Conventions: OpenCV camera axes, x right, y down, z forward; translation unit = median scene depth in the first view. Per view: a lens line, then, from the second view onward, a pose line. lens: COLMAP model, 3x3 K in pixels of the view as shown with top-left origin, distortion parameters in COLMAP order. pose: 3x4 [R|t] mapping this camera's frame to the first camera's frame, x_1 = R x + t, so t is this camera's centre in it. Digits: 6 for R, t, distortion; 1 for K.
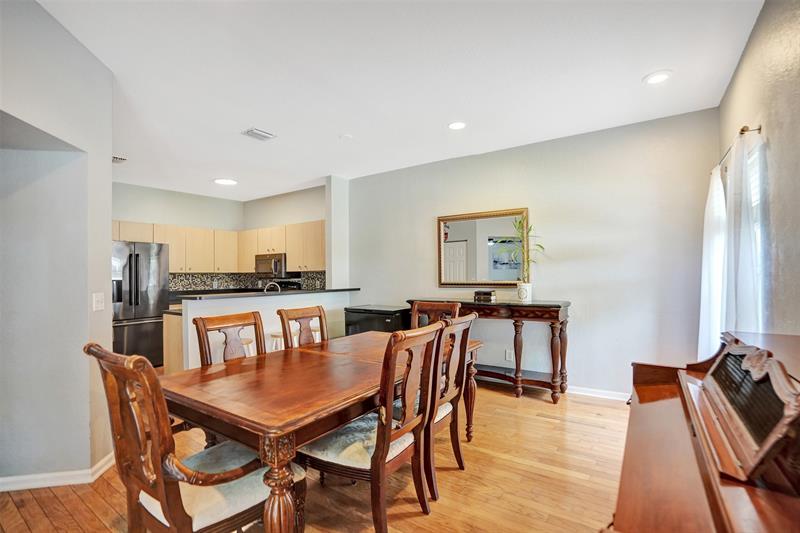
lens RADIAL K [[371.1, 0, 396.0], [0, 371.1, 272.0], [0, 0, 1]] dist [-0.060643, 0.018606]
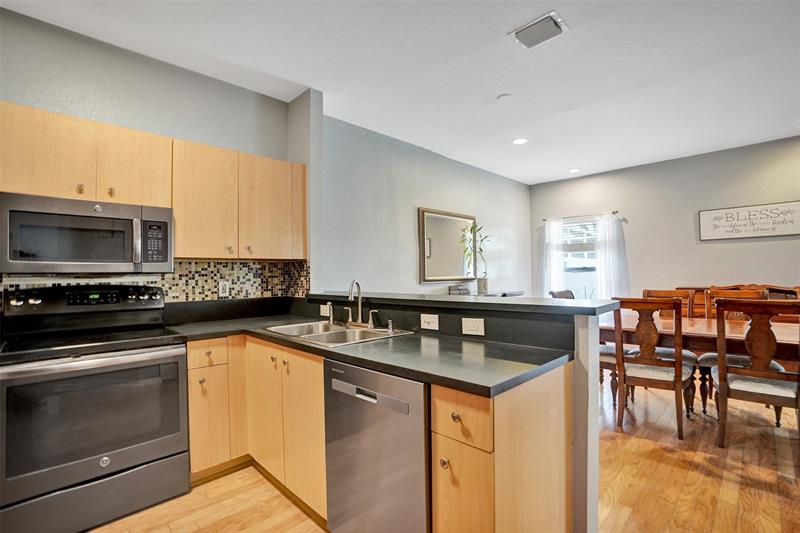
lens RADIAL K [[371.1, 0, 398.9], [0, 371.1, 270.9], [0, 0, 1]] dist [-0.060643, 0.018606]
pose [[0.183542, 0.017779, 0.982851, -0.599174], [-0.001636, 0.999841, -0.017781, 0.018397], [-0.983011, 0.001656, 0.183542, 0.673684]]
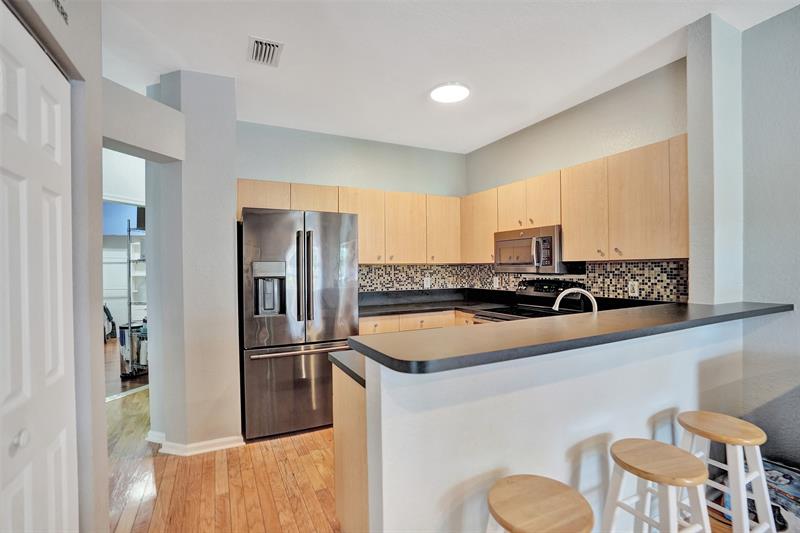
lens RADIAL K [[371.1, 0, 399.7], [0, 371.1, 267.8], [0, 0, 1]] dist [-0.060643, 0.018606]
pose [[0.880602, 0.004113, -0.473838, -0.245810], [0.003305, 0.999885, 0.014820, -0.000589], [0.473845, -0.014616, 0.880487, 0.435784]]
